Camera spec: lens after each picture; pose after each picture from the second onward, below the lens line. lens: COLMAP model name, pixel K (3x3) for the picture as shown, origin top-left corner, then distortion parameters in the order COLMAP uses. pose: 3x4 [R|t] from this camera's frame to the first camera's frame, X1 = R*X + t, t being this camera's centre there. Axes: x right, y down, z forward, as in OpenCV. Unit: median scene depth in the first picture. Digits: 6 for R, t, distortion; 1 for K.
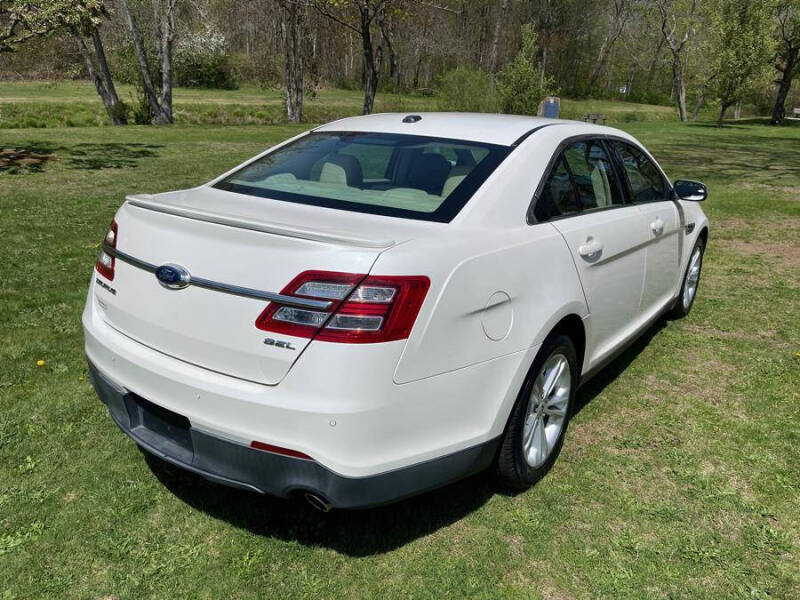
lens RADIAL K [[605.0, 0, 400.0], [0, 605.0, 300.0], [0, 0, 1]] dist [0.092989, -0.135573]
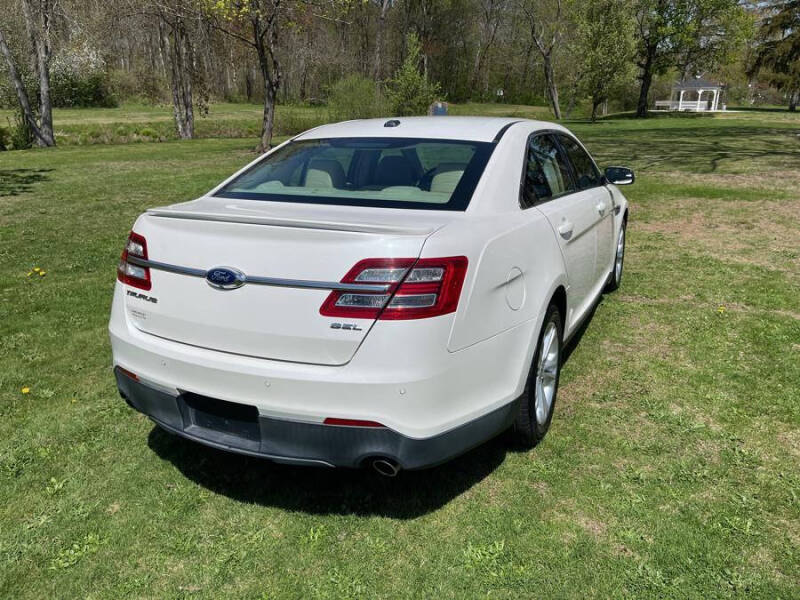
lens RADIAL K [[605.6, 0, 393.5], [0, 605.6, 295.7], [0, 0, 1]] dist [0.088288, -0.128024]
pose [[0.984529, -0.091270, 0.149571, -0.170819], [0.094215, 0.995471, -0.012705, 0.023568], [-0.147734, 0.026600, 0.988669, -0.069792]]
